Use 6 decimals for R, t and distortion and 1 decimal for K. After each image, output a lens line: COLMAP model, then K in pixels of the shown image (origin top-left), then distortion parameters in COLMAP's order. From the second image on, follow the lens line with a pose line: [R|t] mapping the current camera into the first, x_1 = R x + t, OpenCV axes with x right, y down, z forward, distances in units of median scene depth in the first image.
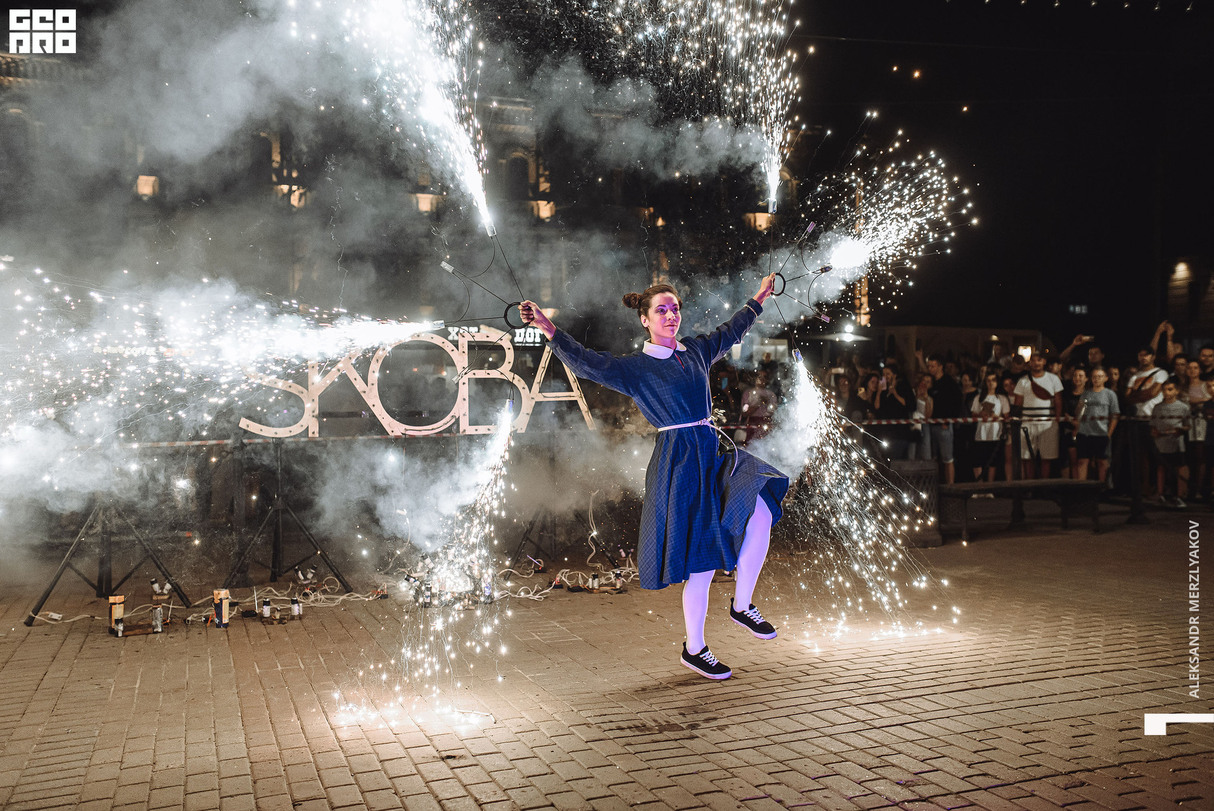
lens RADIAL K [[1080.1, 0, 625.1], [0, 1080.1, 413.4], [0, 0, 1]] dist [0.031702, 0.068797]
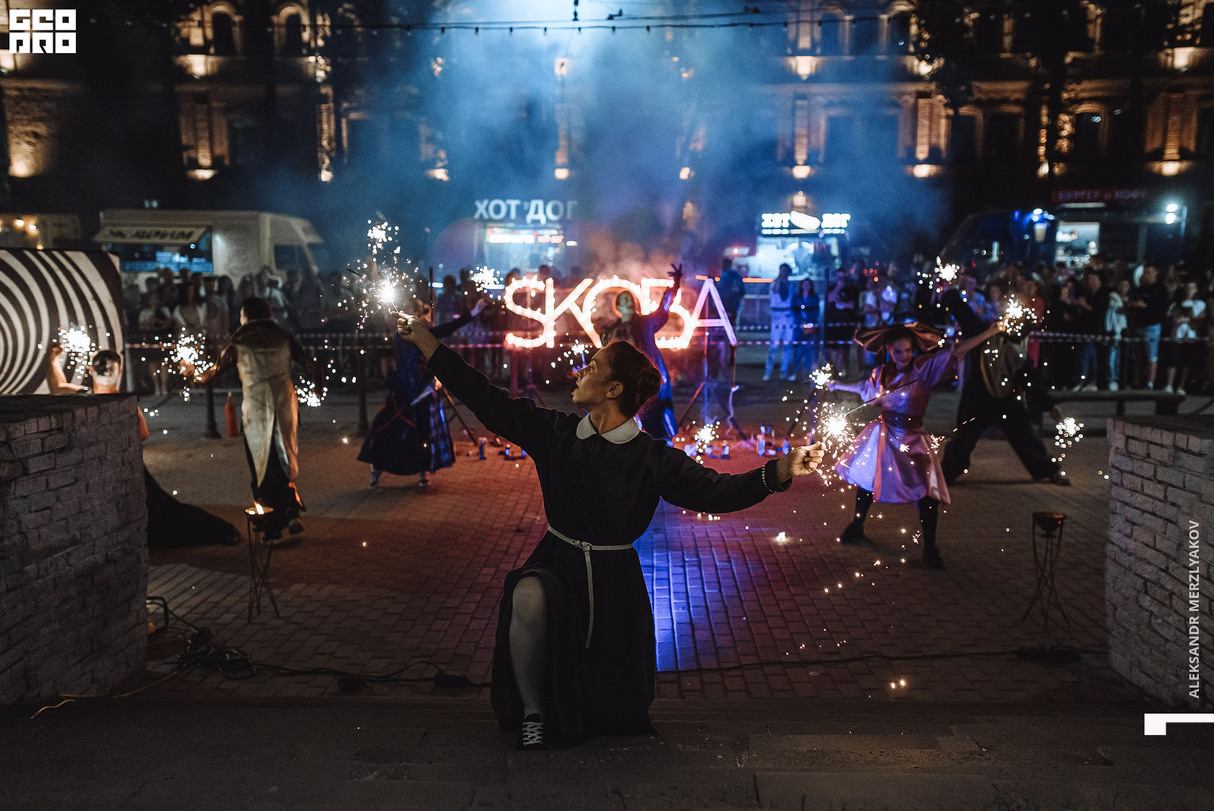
lens RADIAL K [[1080.1, 0, 629.9], [0, 1080.1, 412.8], [0, 0, 1]] dist [0.031702, 0.068797]
pose [[0.929447, 0.068353, -0.362569, 0.386394], [-0.014395, 0.988659, 0.149485, -0.115154], [0.368675, -0.133719, 0.919890, -0.417248]]
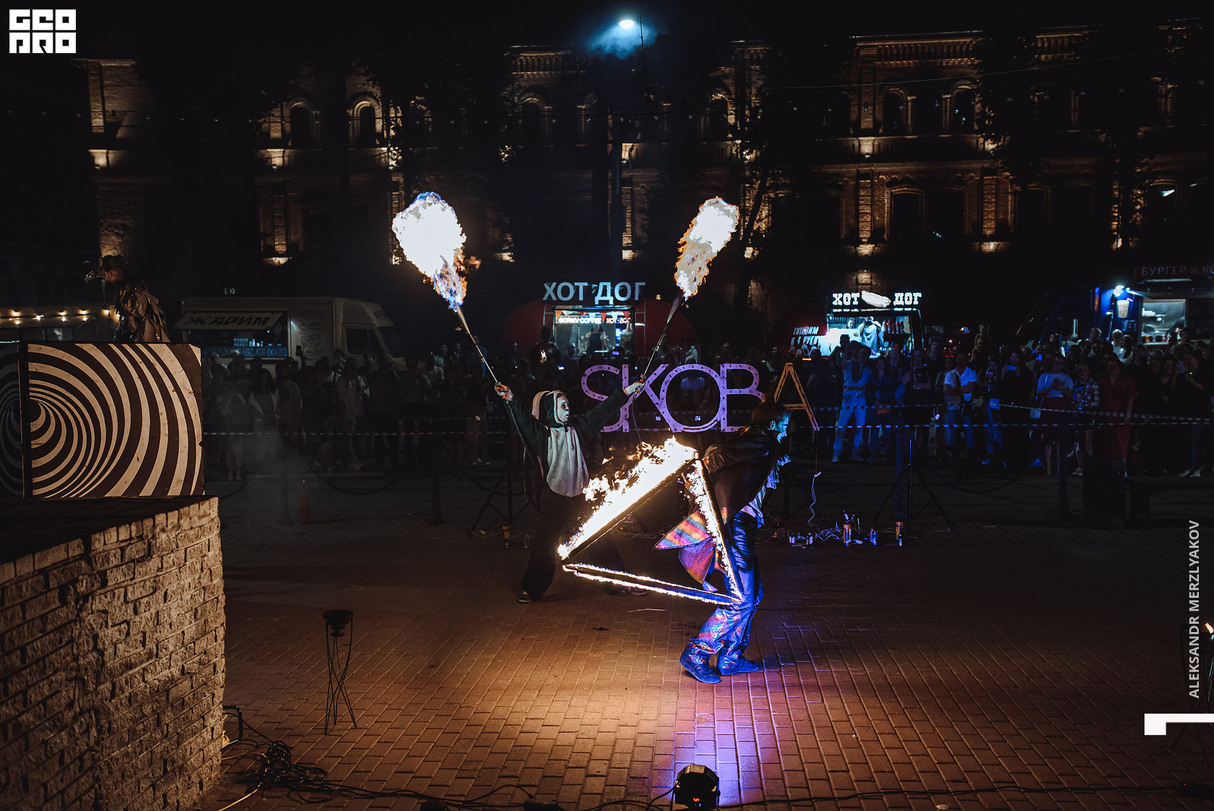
lens RADIAL K [[1080.1, 0, 631.1], [0, 1080.1, 419.3], [0, 0, 1]] dist [0.031702, 0.068797]
pose [[0.908231, 0.039836, -0.416569, 0.348145], [-0.004594, 0.996348, 0.085263, -0.122660], [0.418444, -0.075525, 0.905097, -0.386309]]
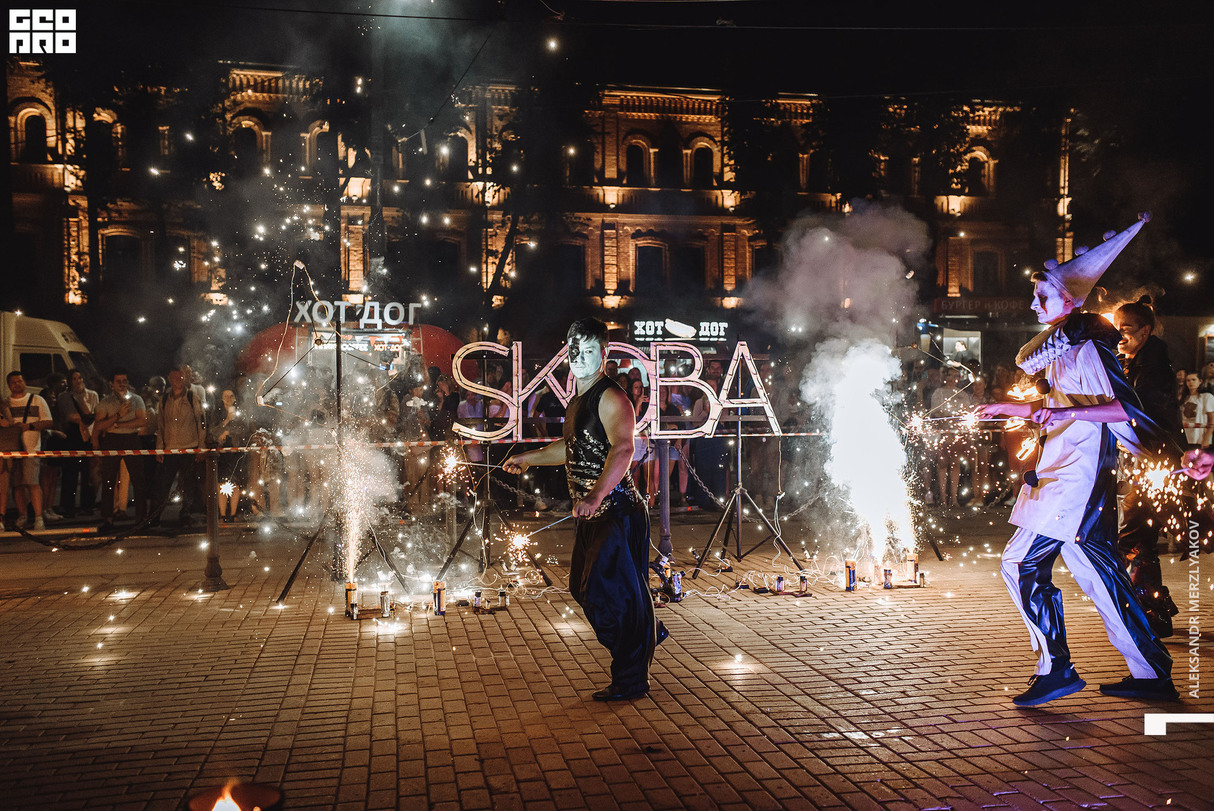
lens RADIAL K [[1080.1, 0, 626.9], [0, 1080.1, 425.6], [0, 0, 1]] dist [0.031702, 0.068797]
pose [[0.986283, 0.010115, -0.164755, -0.003185], [-0.006094, 0.999671, 0.024896, -0.018971], [0.164953, -0.023550, 0.986020, -0.038356]]
